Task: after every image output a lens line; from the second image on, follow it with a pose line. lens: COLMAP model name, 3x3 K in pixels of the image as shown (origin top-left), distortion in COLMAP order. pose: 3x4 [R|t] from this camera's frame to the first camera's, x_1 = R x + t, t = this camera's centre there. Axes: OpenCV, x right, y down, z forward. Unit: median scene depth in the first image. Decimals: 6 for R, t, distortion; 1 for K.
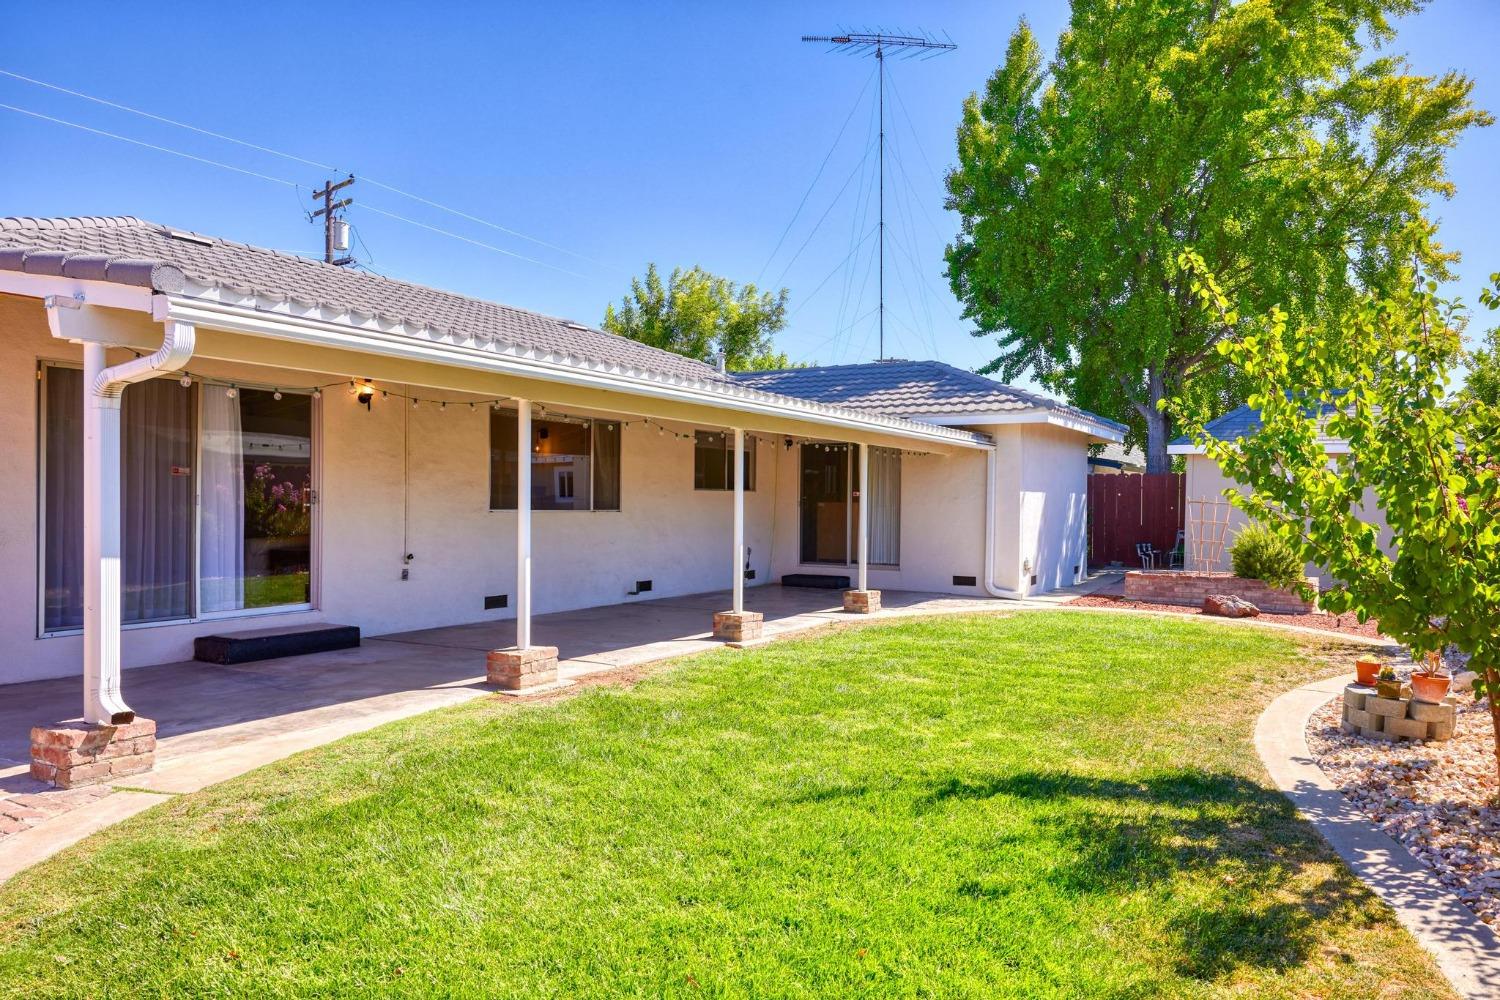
lens RADIAL K [[1015.5, 0, 750.0], [0, 1015.5, 500.0], [0, 0, 1]] dist [0.004602, -0.004069]
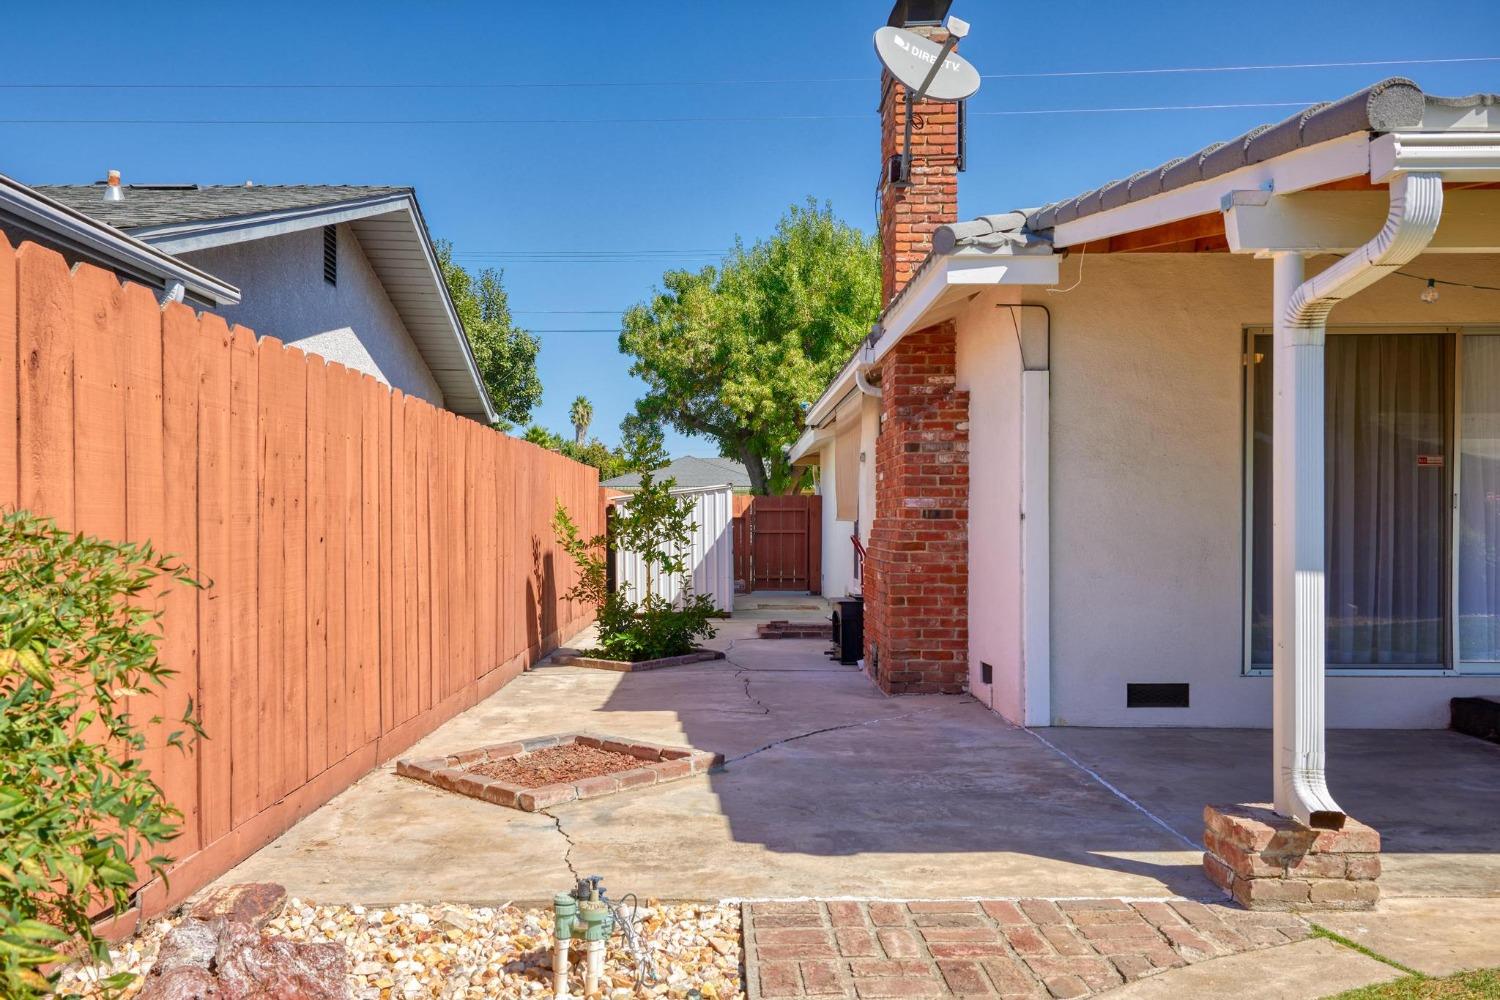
lens RADIAL K [[1041.9, 0, 750.3], [0, 1041.9, 540.8], [0, 0, 1]] dist [-0.002552, -0.003362]
pose [[0.455393, 0.002341, -0.890288, -0.195891], [0.005595, 0.999969, 0.005491, 0.031740], [0.890273, -0.007481, 0.455366, 0.373607]]
